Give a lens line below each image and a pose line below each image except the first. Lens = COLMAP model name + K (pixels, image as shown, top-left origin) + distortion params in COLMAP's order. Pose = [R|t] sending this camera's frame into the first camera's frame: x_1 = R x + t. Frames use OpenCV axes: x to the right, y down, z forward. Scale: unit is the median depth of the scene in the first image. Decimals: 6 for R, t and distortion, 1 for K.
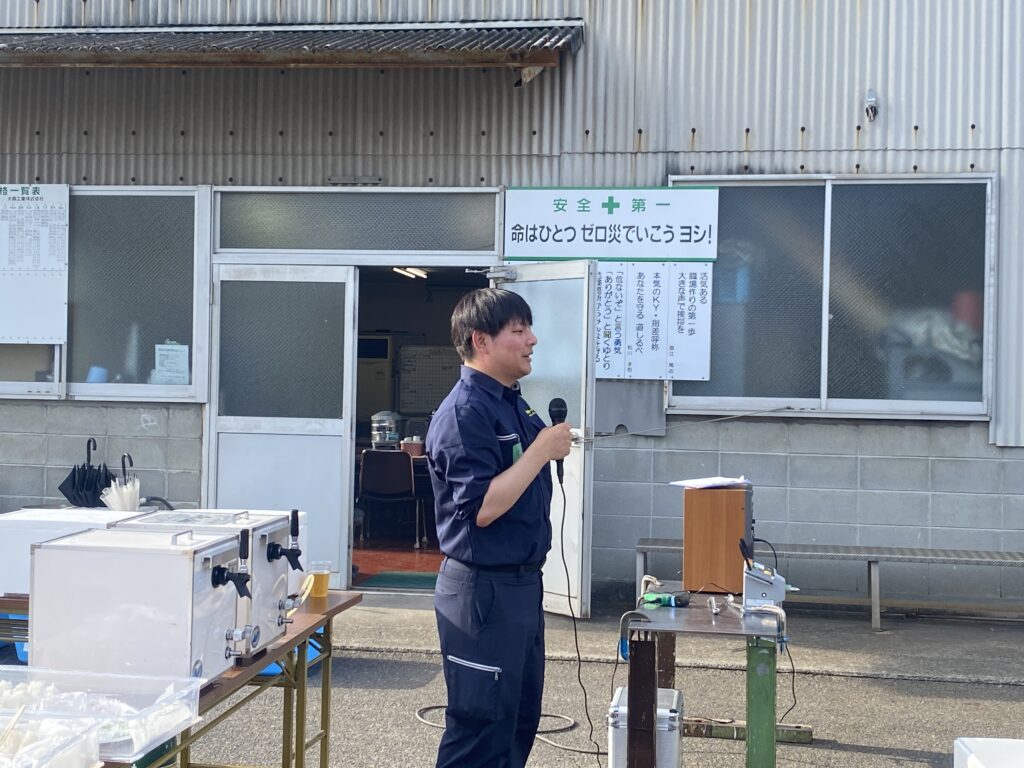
lens RADIAL K [[1443.8, 0, 512.0], [0, 1443.8, 384.0], [0, 0, 1]] dist [0.245258, -0.716569]
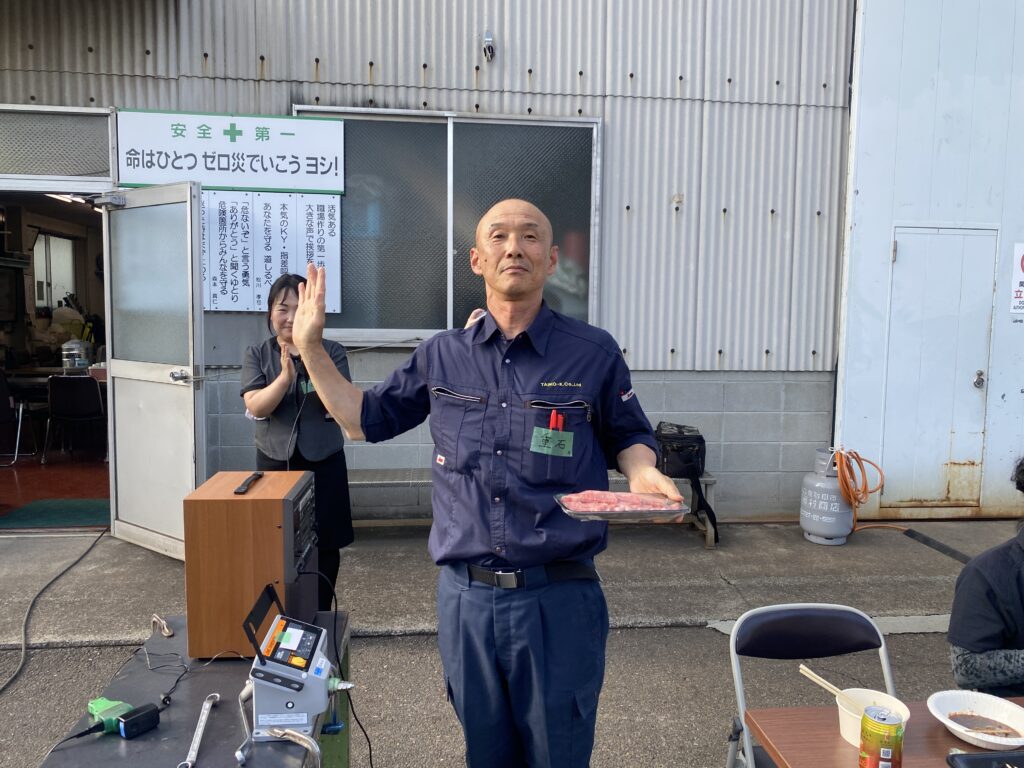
lens RADIAL K [[765.1, 0, 514.5], [0, 765.1, 365.2], [0, 0, 1]] dist [0.007546, 0.006835]
pose [[0.966778, -0.022495, 0.254626, 0.116158], [0.004340, 0.997421, 0.071638, -0.003626], [-0.255581, -0.068153, 0.964382, 0.444979]]
